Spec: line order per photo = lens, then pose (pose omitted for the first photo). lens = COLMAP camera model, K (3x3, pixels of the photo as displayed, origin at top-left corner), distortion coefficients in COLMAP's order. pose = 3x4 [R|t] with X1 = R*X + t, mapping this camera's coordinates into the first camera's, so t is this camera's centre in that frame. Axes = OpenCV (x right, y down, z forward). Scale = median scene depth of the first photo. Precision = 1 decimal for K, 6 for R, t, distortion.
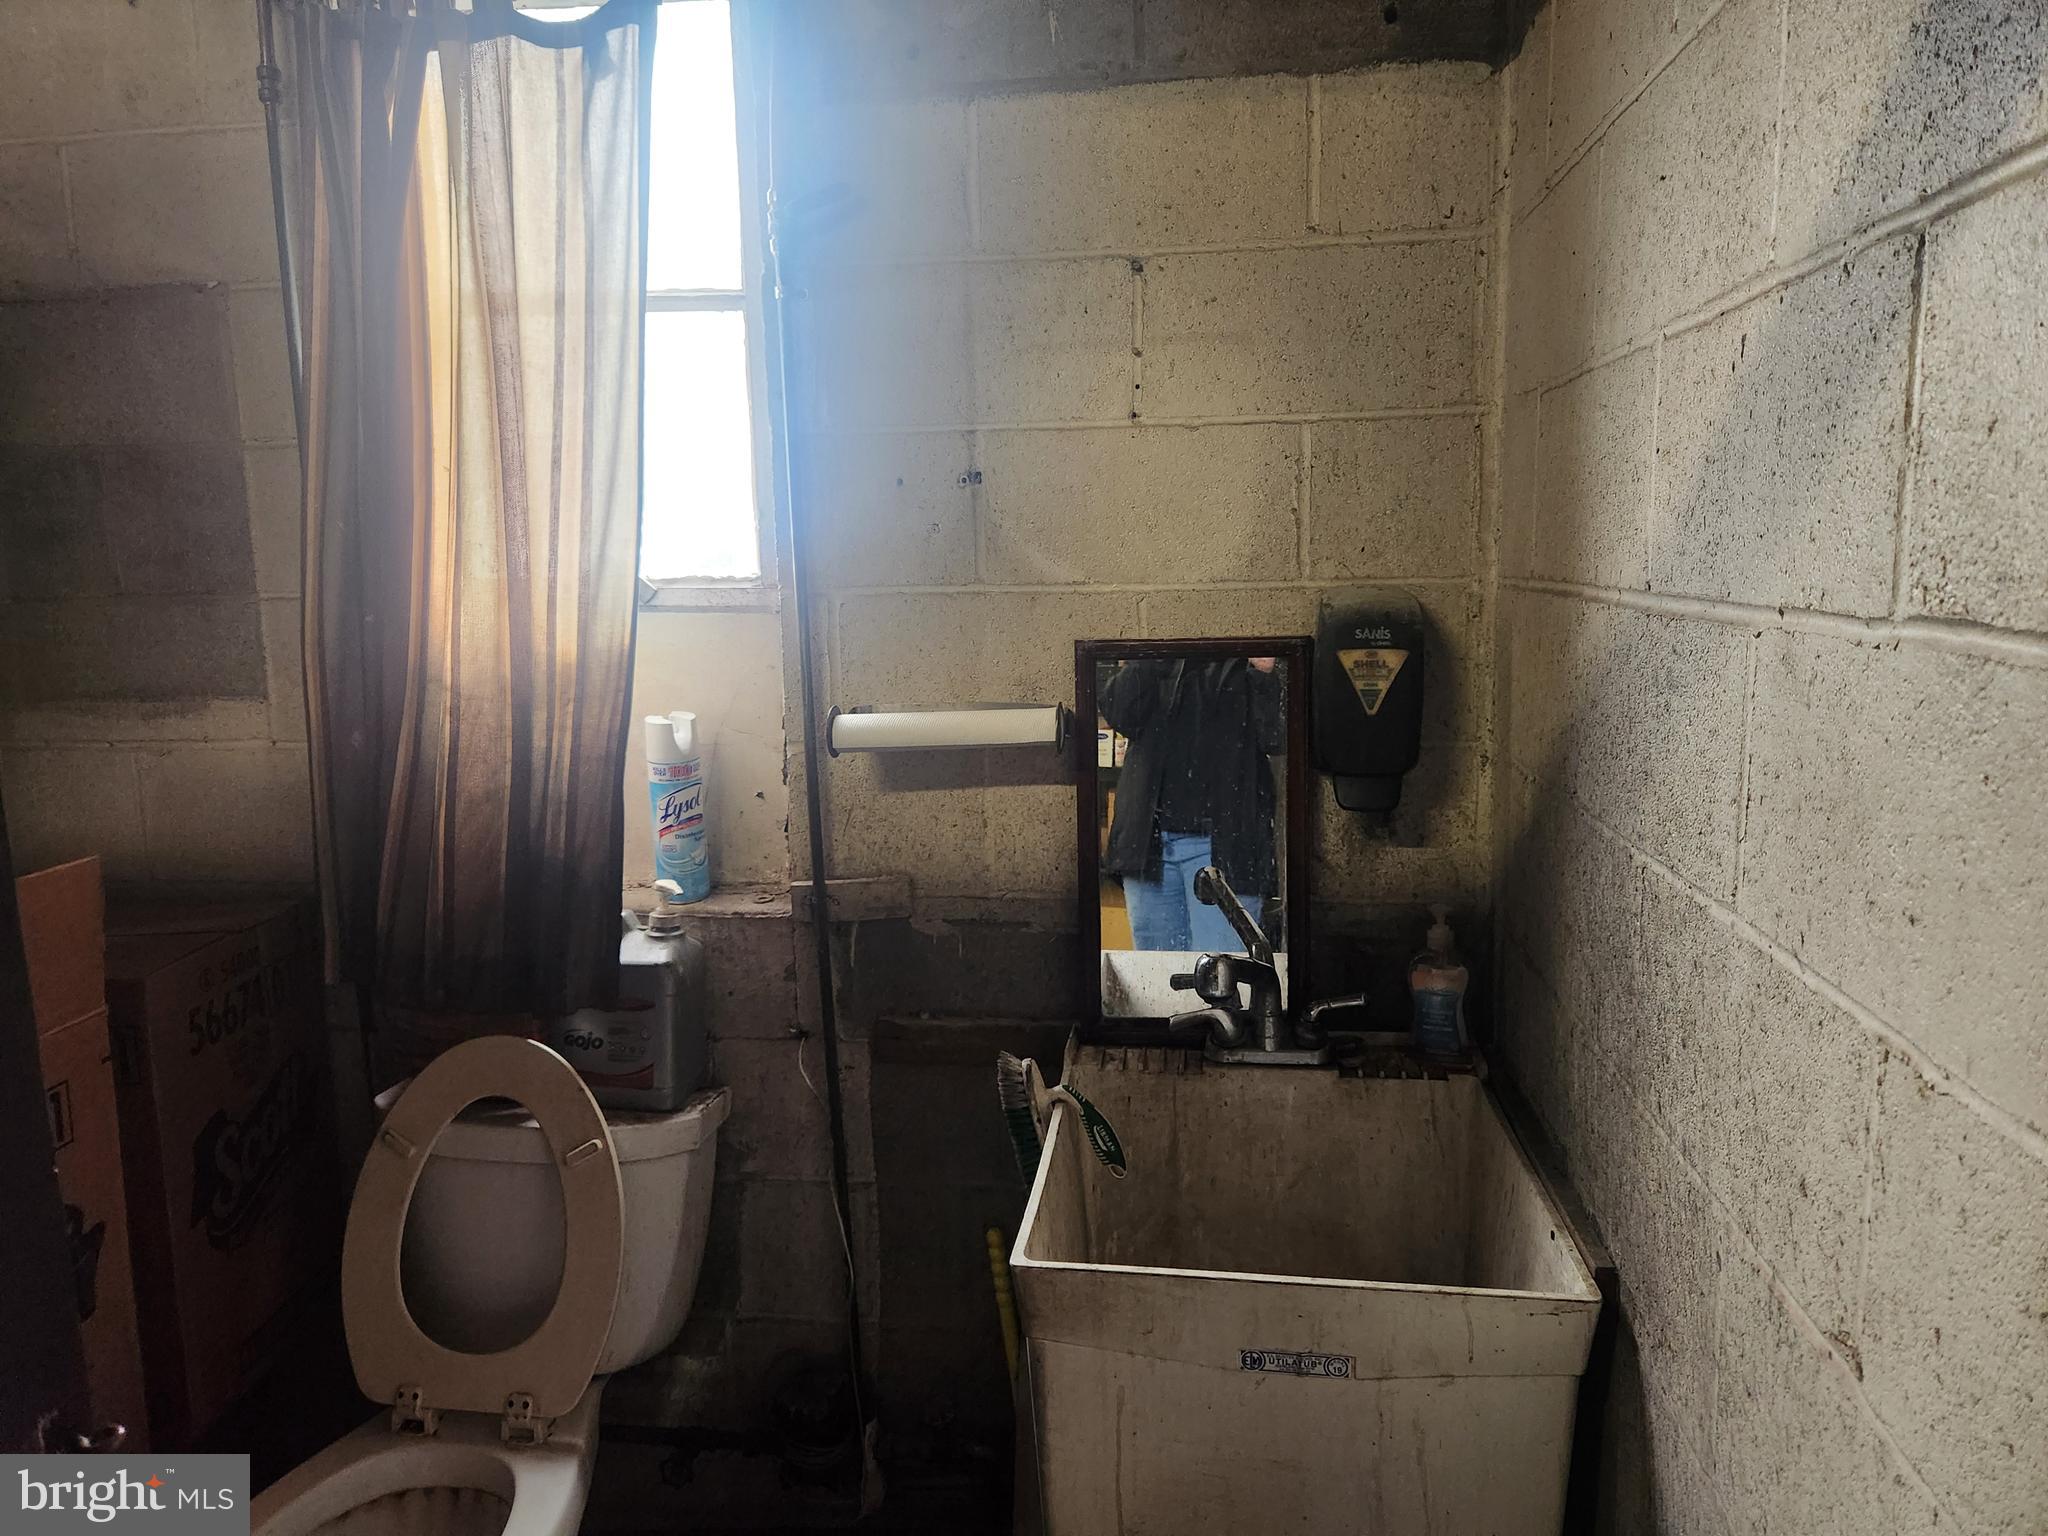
lens RADIAL K [[1368.0, 0, 1025.4], [0, 1368.0, 765.1], [0, 0, 1]] dist [0.065081, -0.048273]
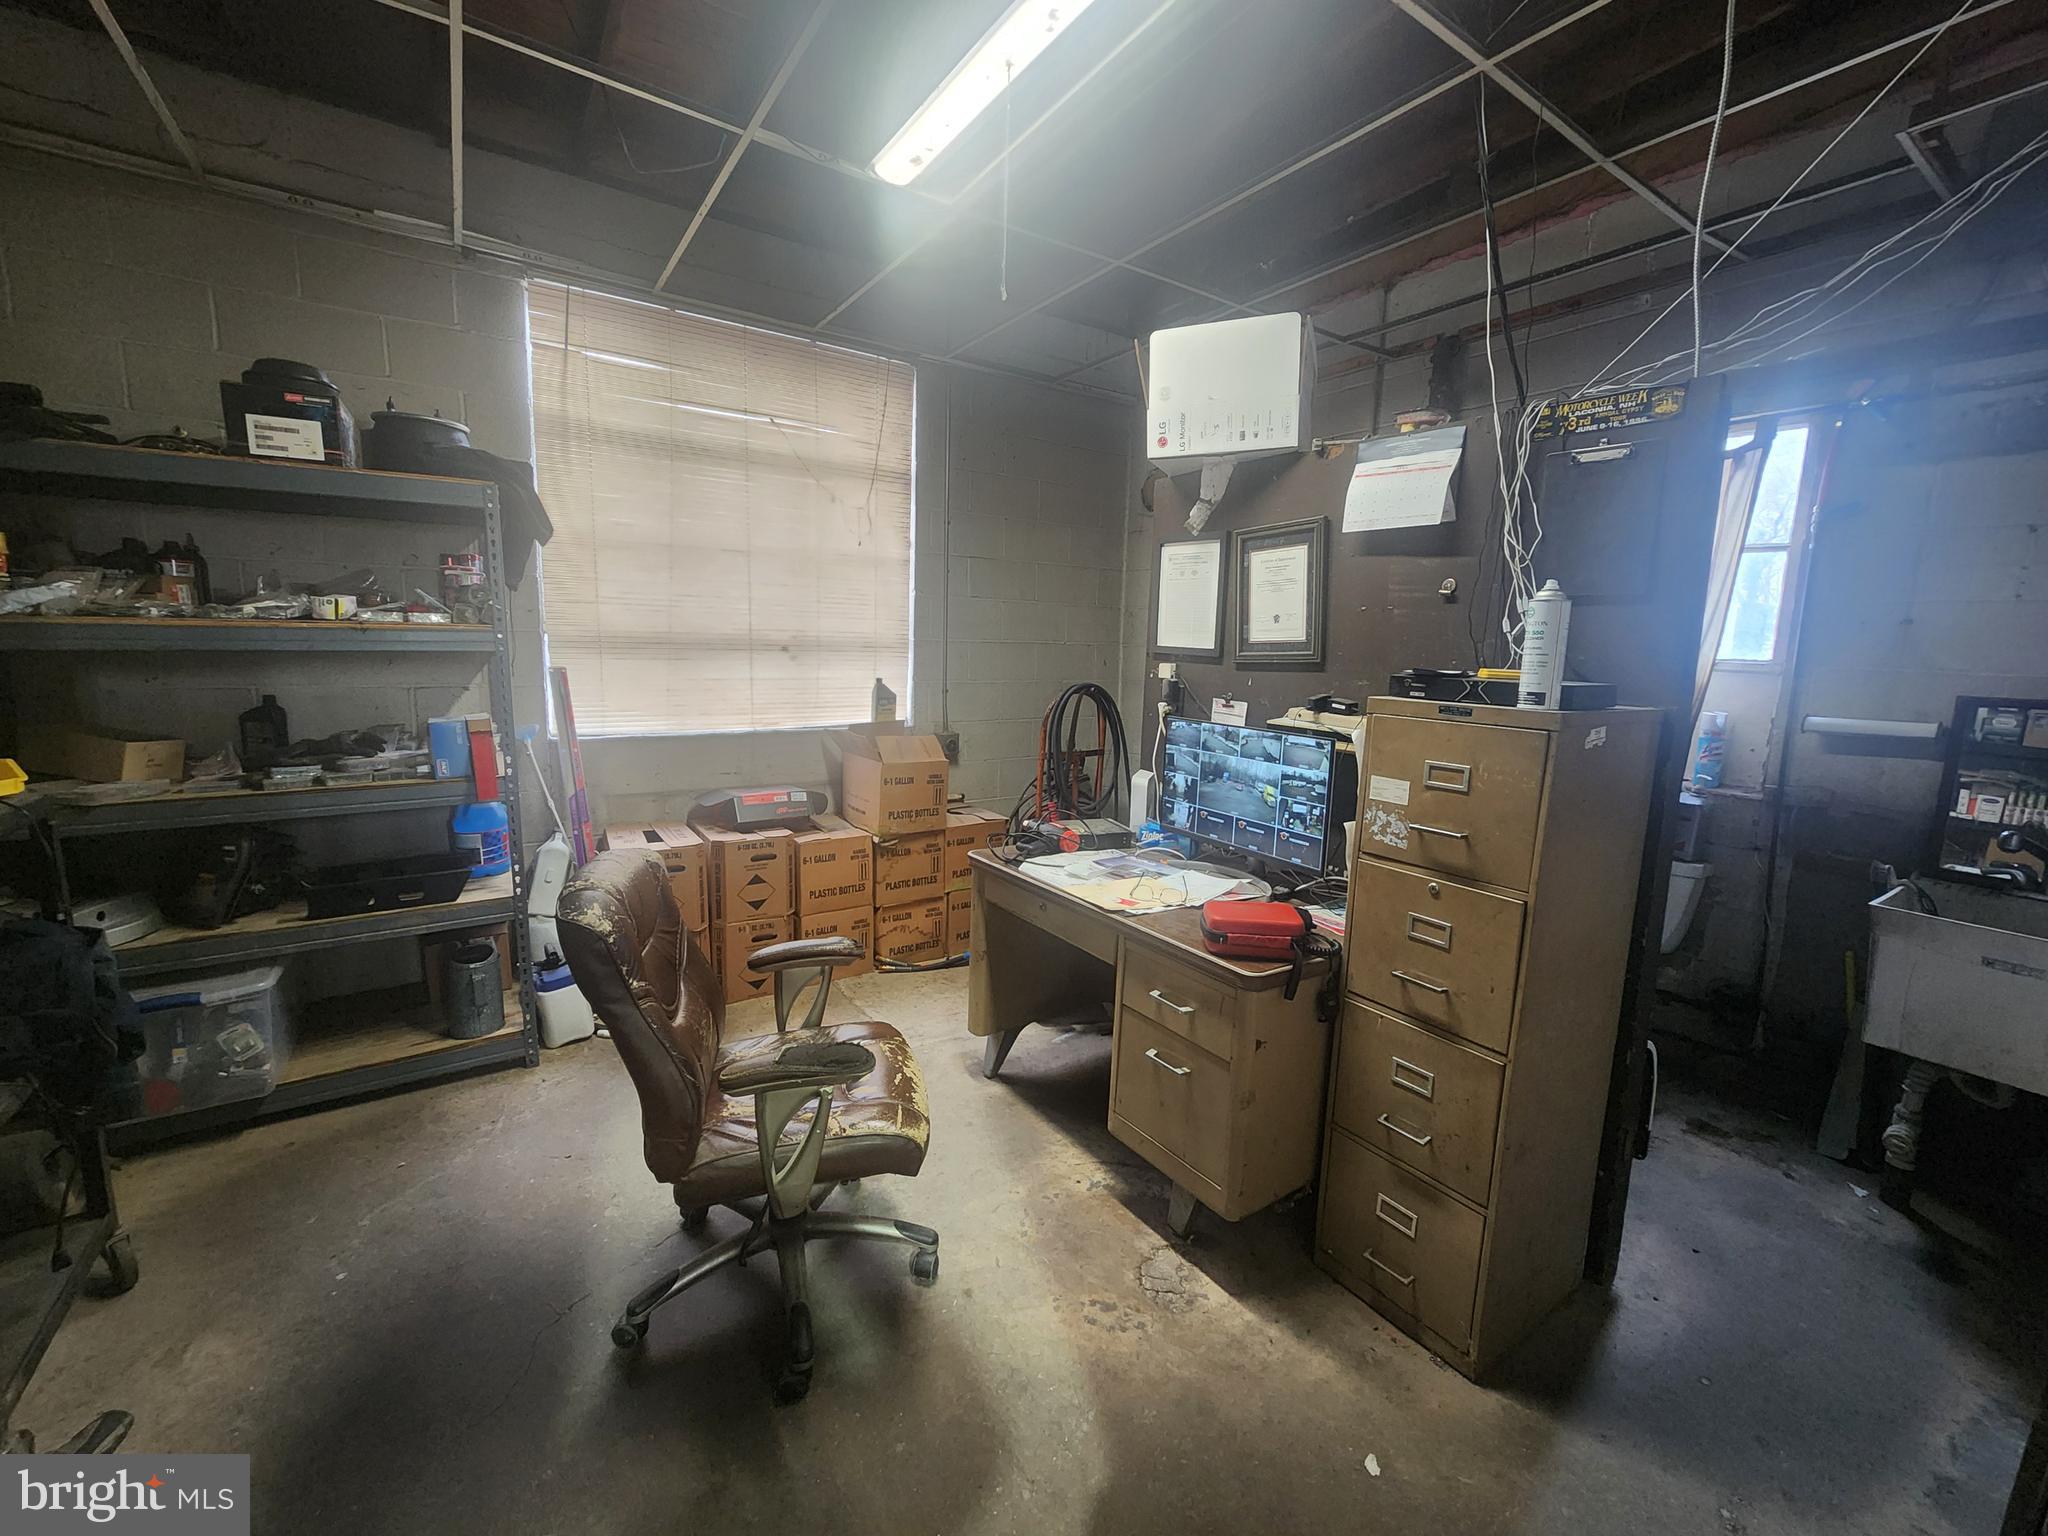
lens RADIAL K [[836.7, 0, 1039.2], [0, 836.7, 765.6], [0, 0, 1]] dist [-0.000297, -0.000823]
pose [[0.678705, 0.147226, -0.719502, 0.017084], [-0.148504, 0.986974, 0.061874, 0.154279], [0.719240, 0.064855, 0.691728, -0.969867]]
